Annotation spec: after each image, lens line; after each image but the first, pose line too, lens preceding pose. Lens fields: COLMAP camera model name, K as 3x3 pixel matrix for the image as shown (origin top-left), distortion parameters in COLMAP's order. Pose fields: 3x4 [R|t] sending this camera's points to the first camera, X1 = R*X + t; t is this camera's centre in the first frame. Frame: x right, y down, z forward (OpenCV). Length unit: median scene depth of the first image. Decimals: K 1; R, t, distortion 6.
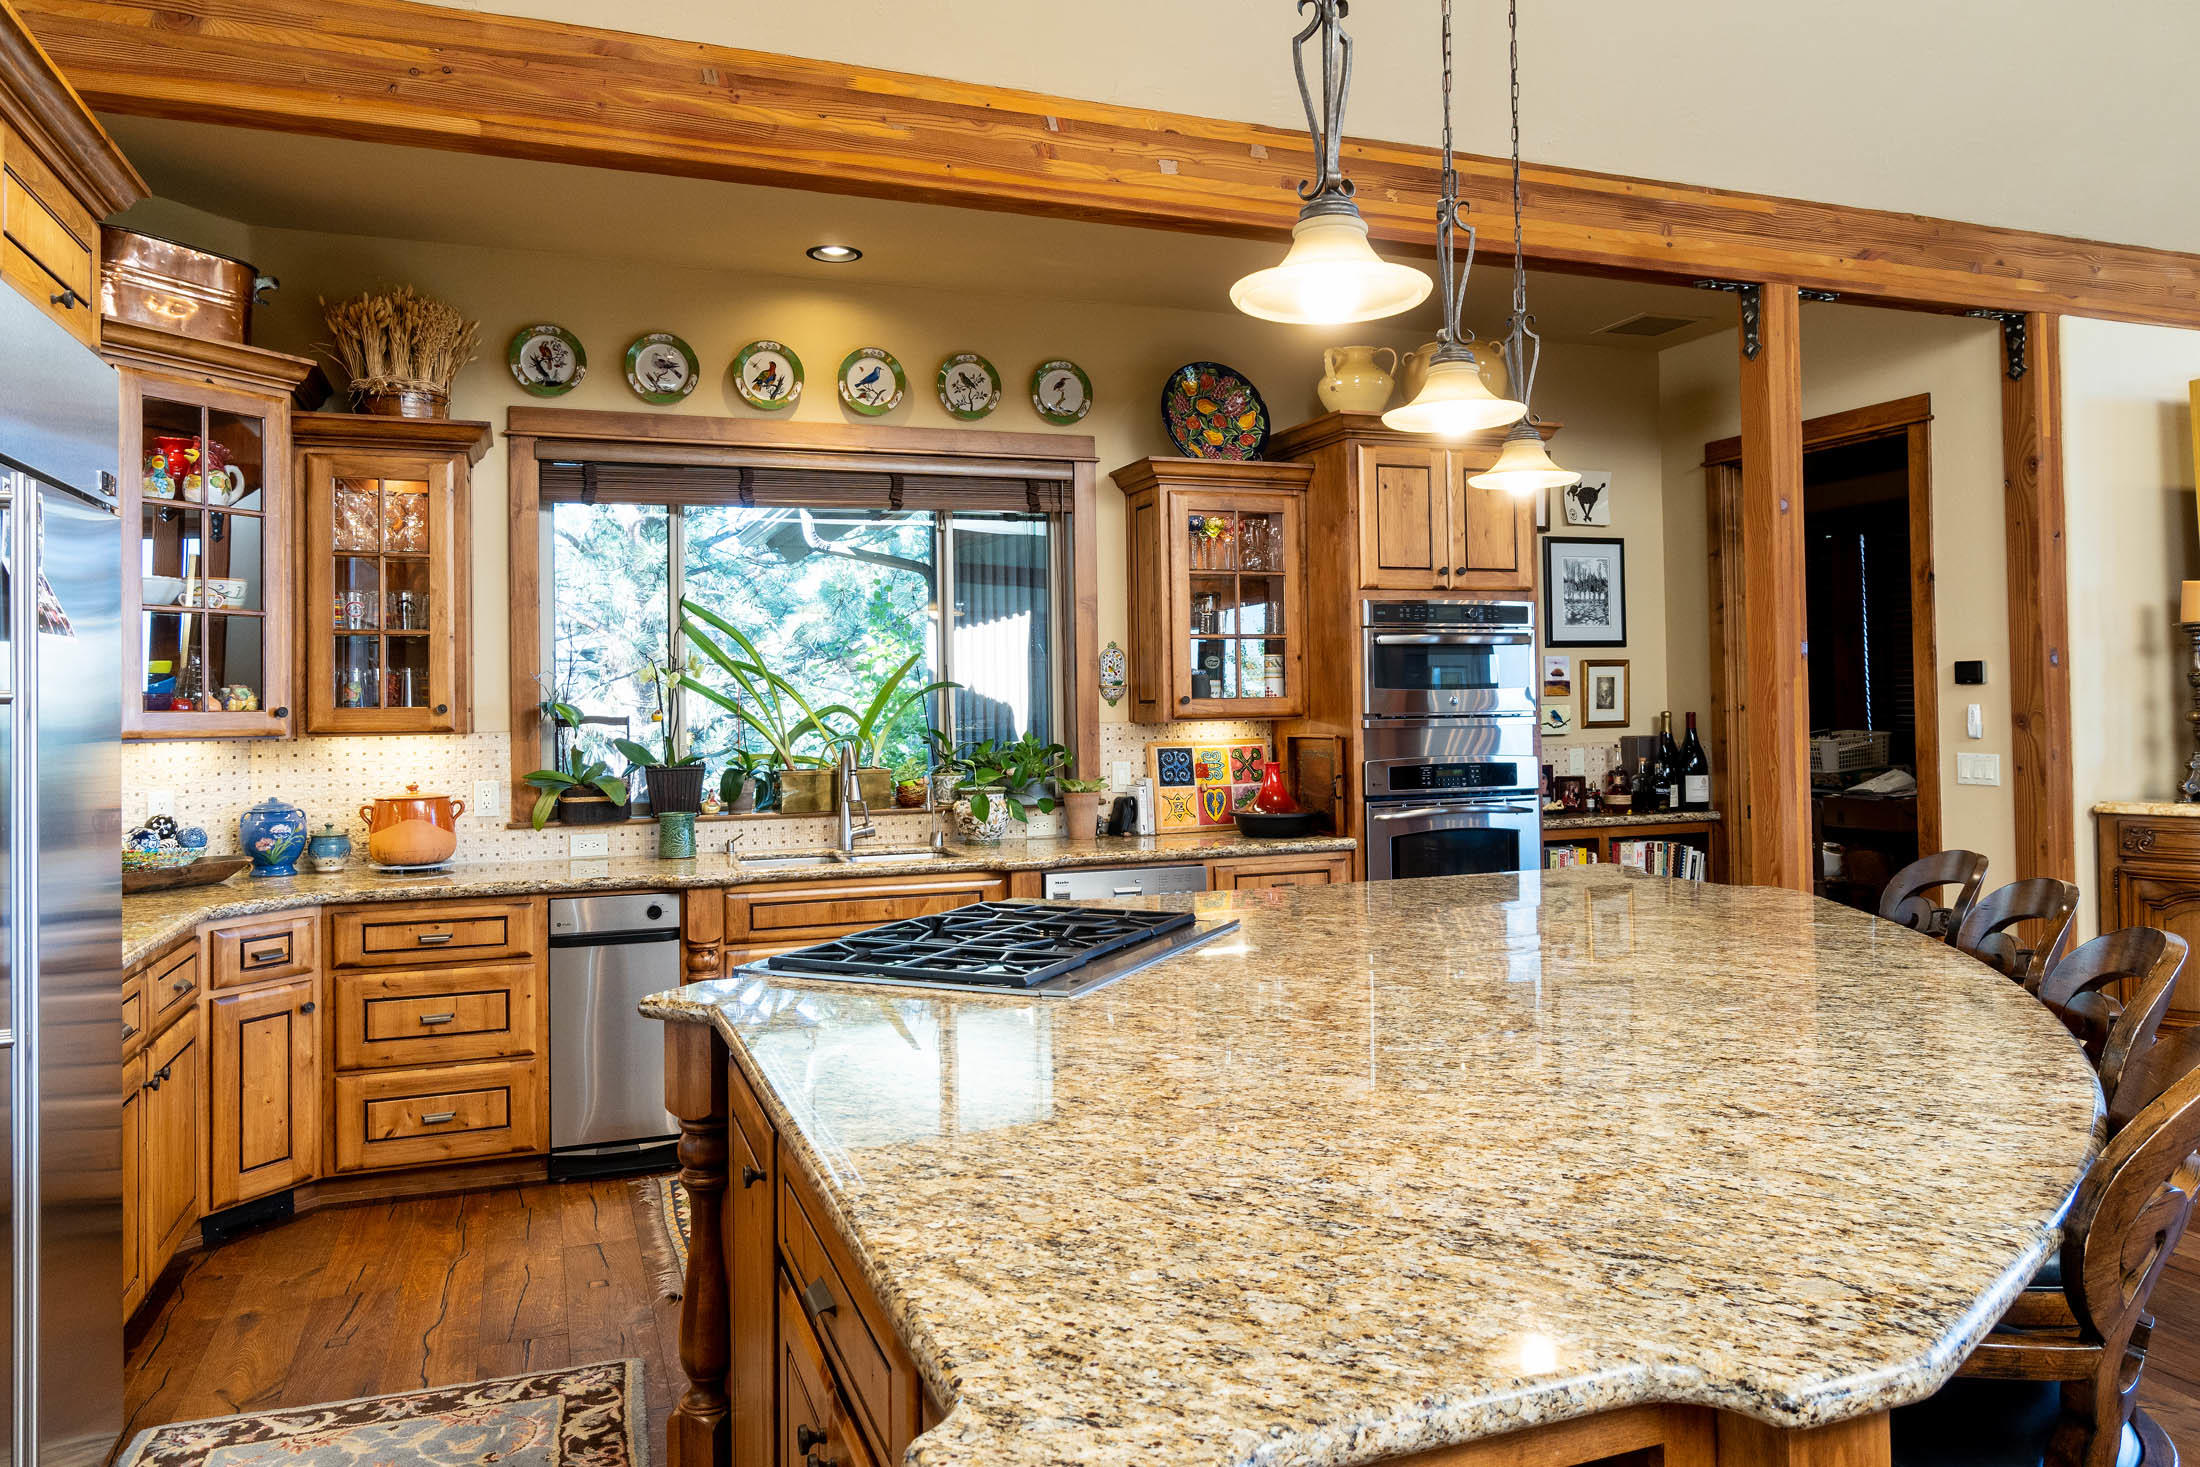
lens RADIAL K [[1447.6, 0, 1095.9], [0, 1447.6, 685.9], [0, 0, 1]] dist [-0.003715, -0.000123]
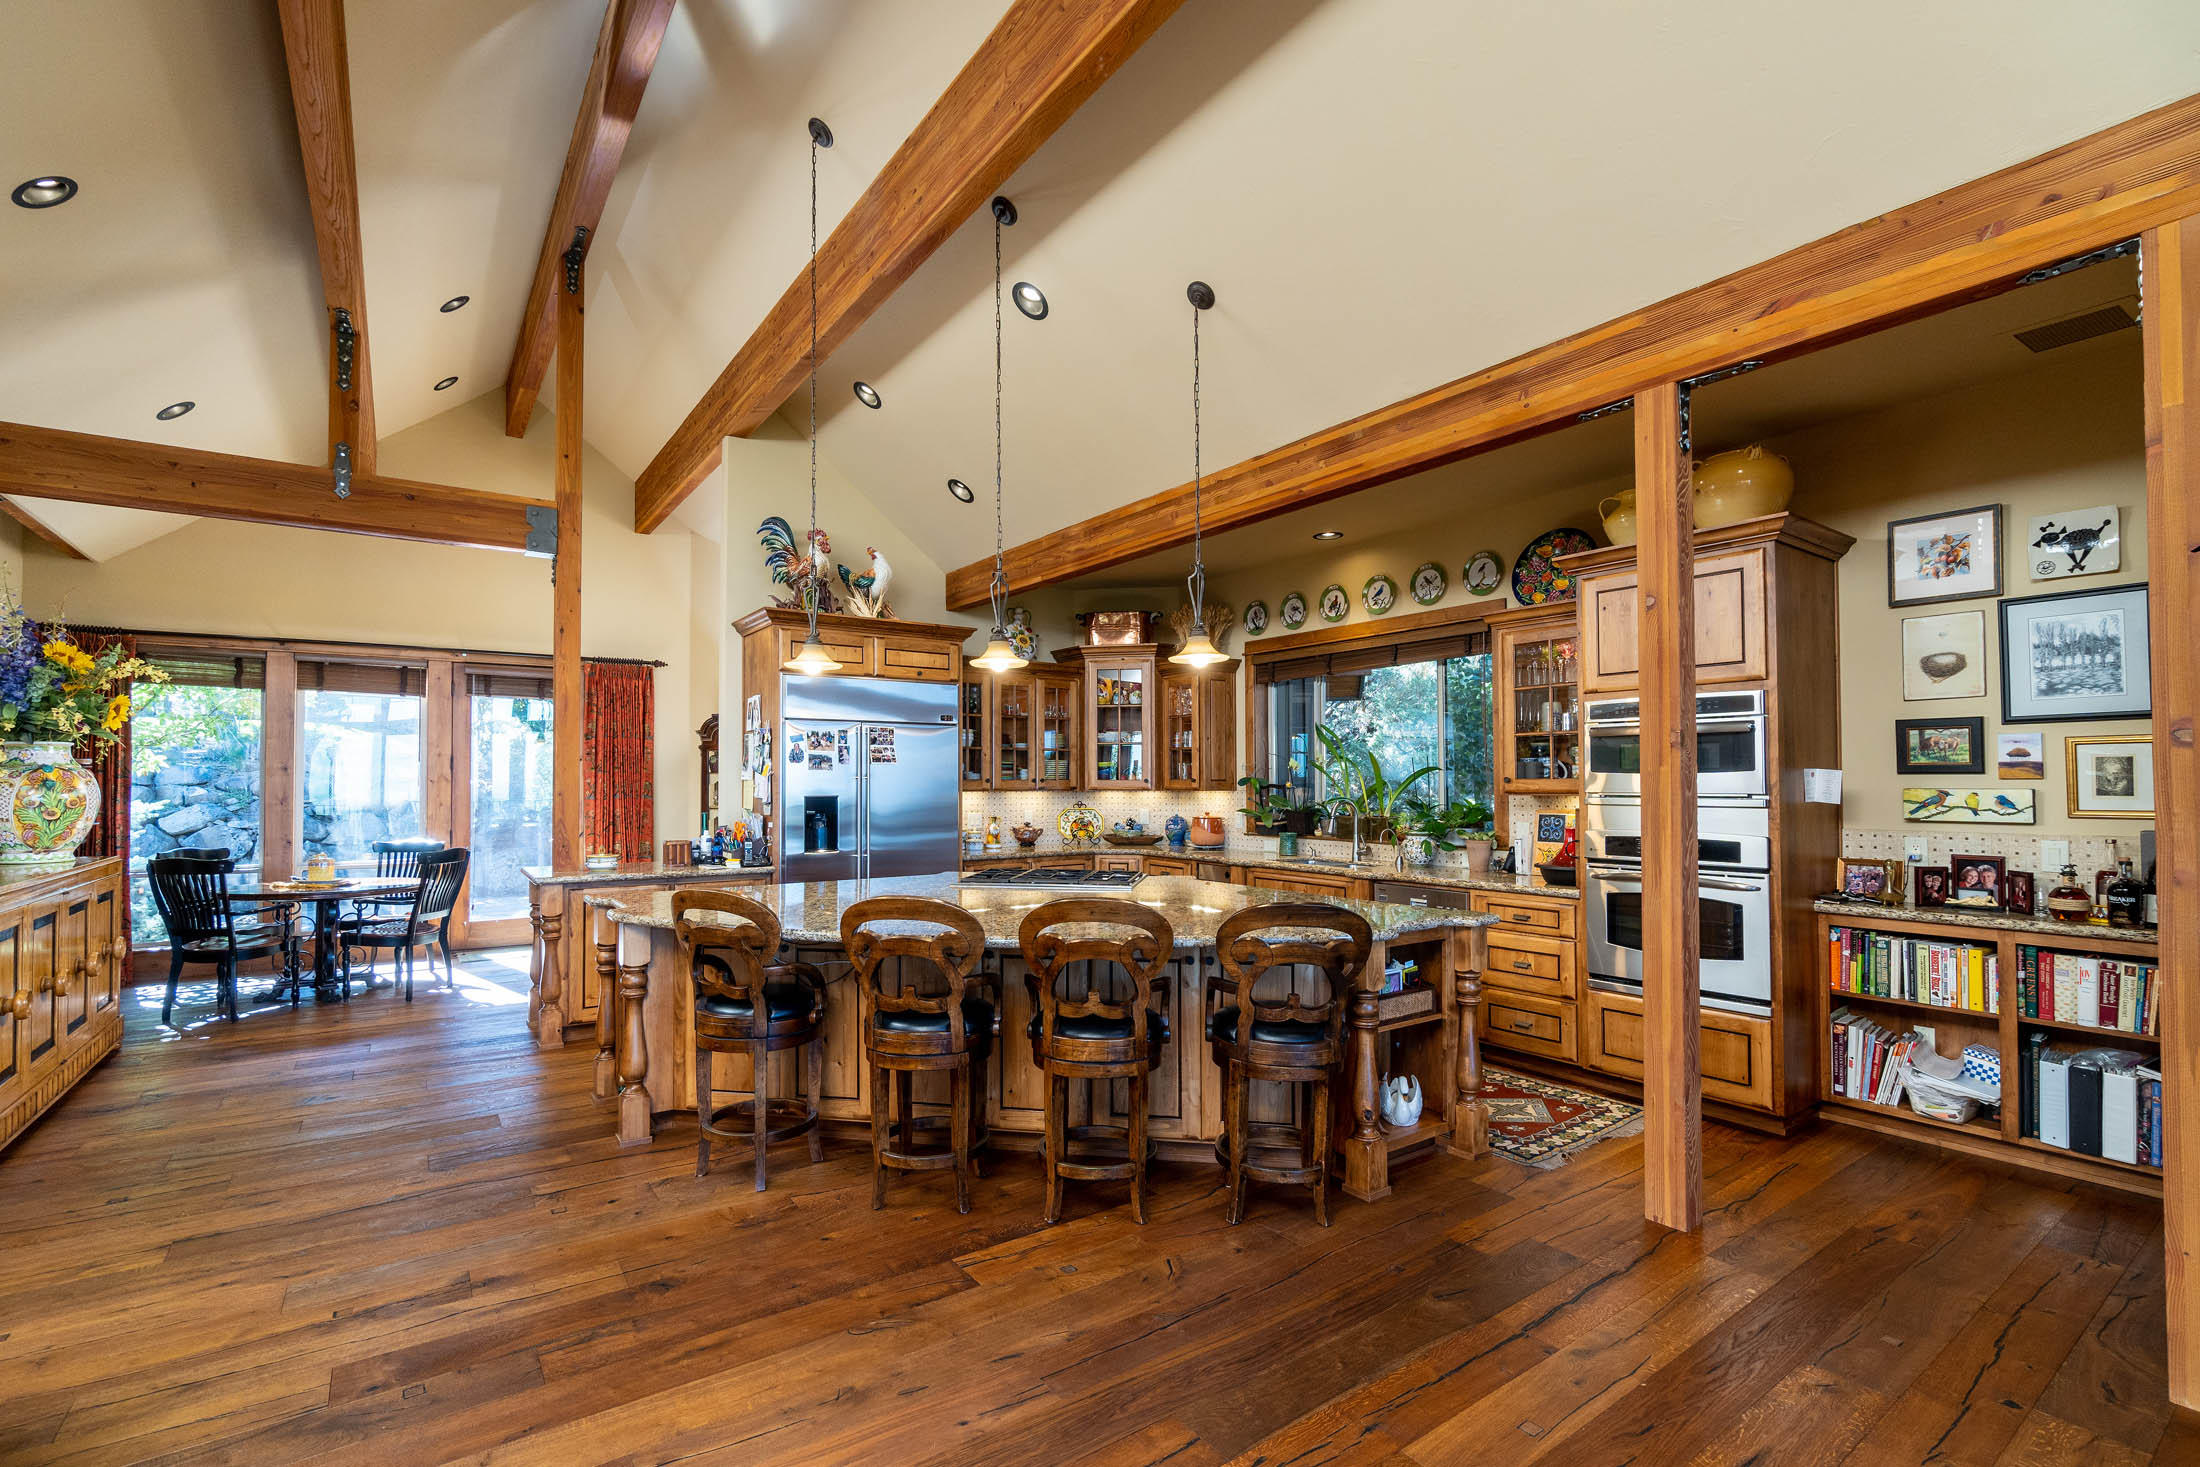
lens RADIAL K [[982.8, 0, 1098.5], [0, 982.8, 761.7], [0, 0, 1]] dist [0.000972, 0.000171]
pose [[0.258599, -0.005018, -0.965972, 0.887798], [0.012450, 0.999921, -0.001861, -0.011193], [0.965905, -0.011545, 0.258641, 0.362757]]
